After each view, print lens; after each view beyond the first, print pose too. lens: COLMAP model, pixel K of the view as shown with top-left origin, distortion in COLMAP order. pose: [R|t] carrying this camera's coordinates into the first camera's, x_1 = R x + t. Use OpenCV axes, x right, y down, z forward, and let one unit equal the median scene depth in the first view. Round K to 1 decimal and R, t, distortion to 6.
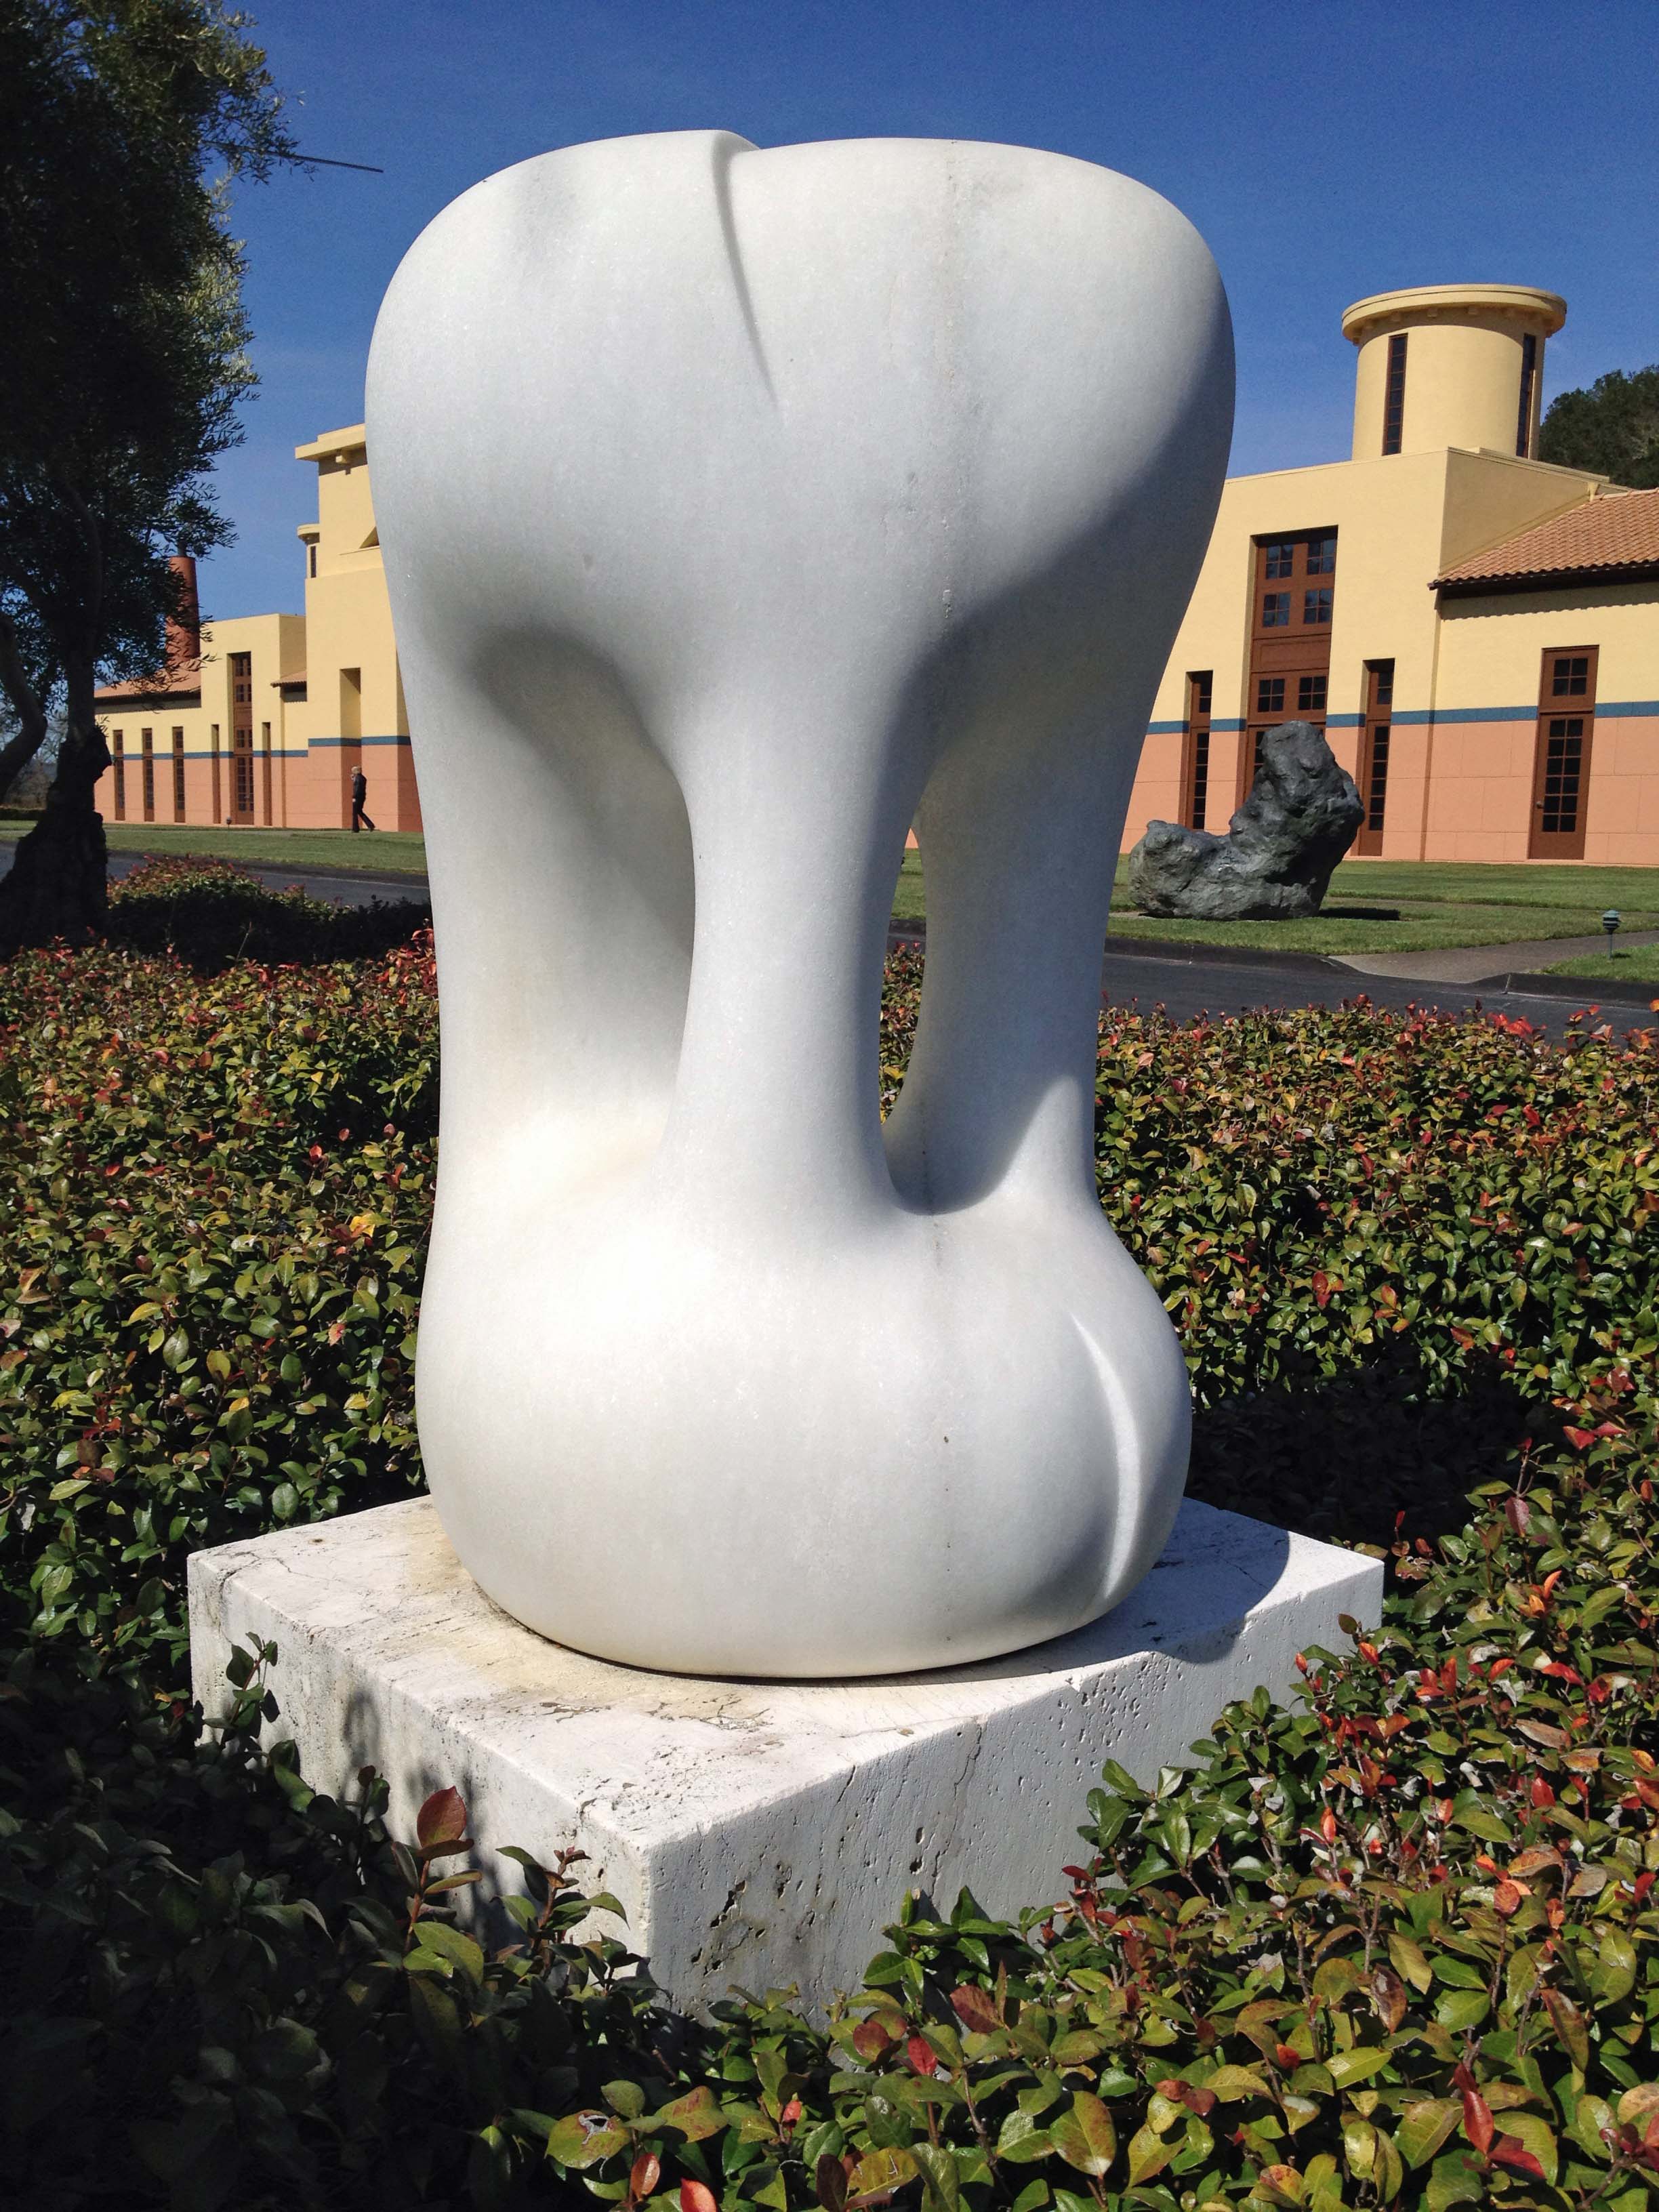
lens RADIAL K [[2038.2, 0, 829.5], [0, 2038.2, 1106.0], [0, 0, 1]] dist [0.156367, -0.316651]
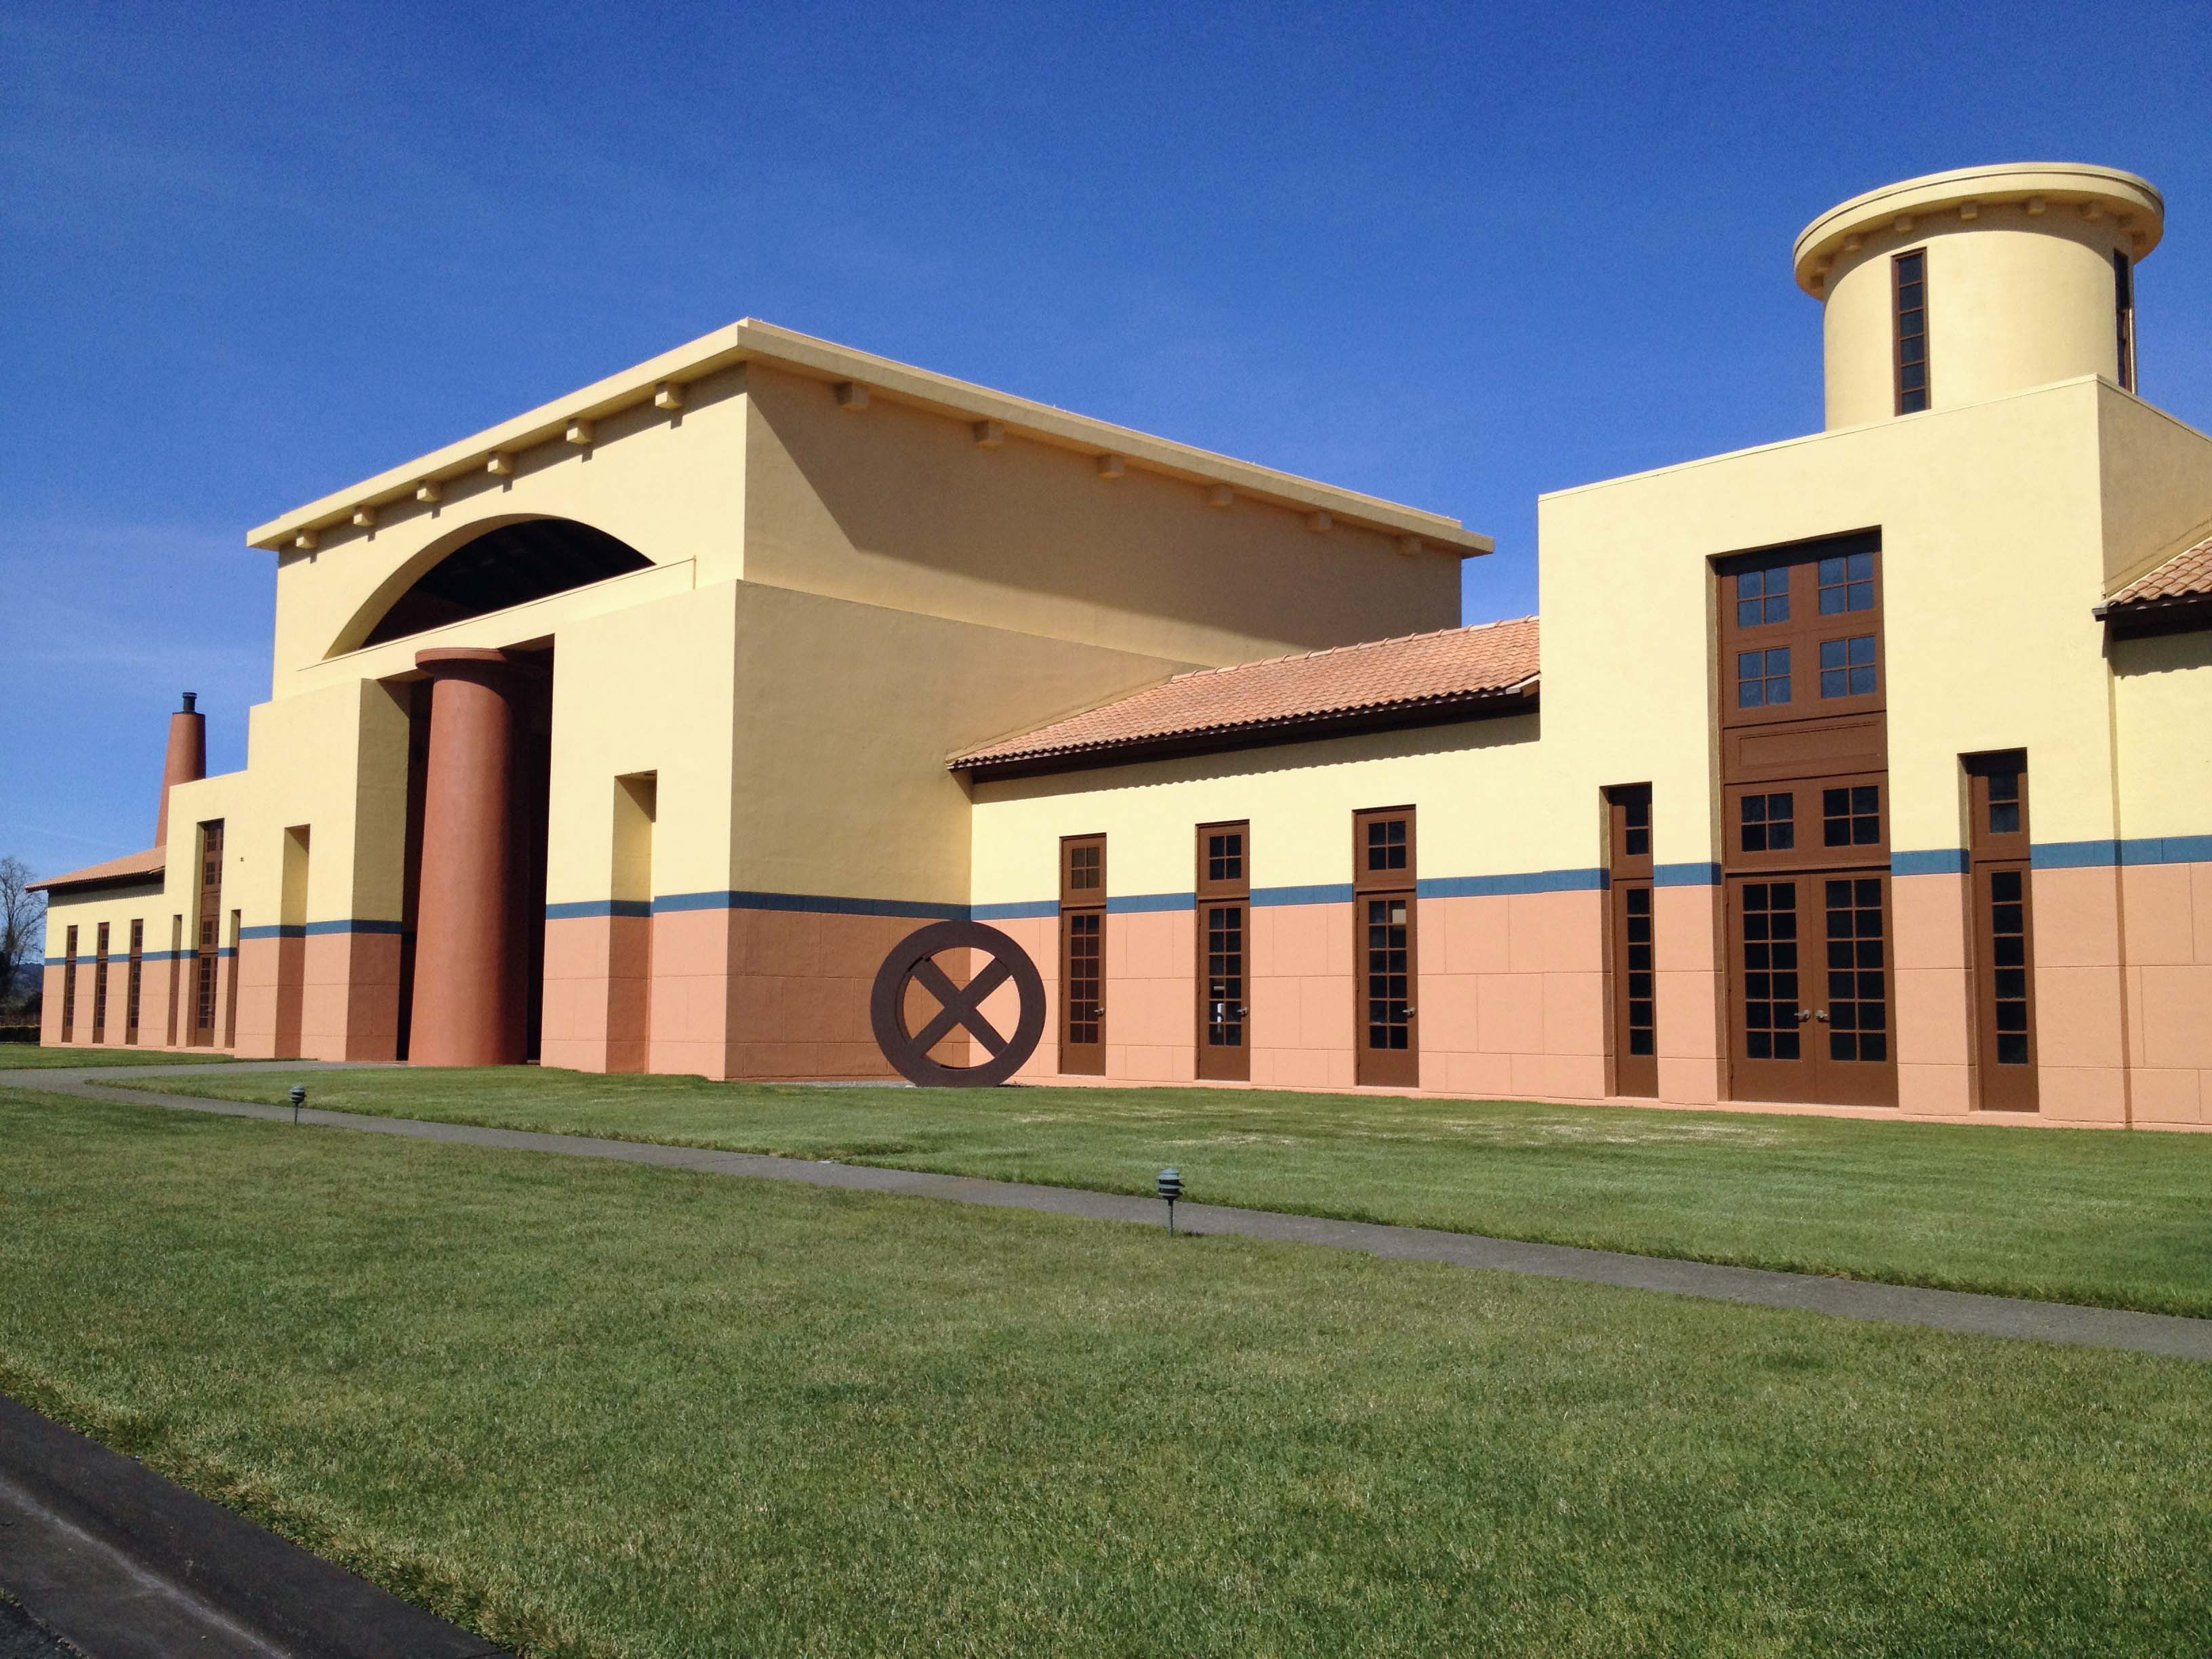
lens RADIAL K [[2038.2, 0, 1106.0], [0, 2038.2, 829.5], [0, 0, 1]] dist [0.156367, -0.316651]
pose [[0.998811, -0.007935, 0.048090, 0.007022], [0.018535, 0.974370, -0.224187, -0.073530], [-0.045079, 0.224811, 0.973359, 0.455651]]
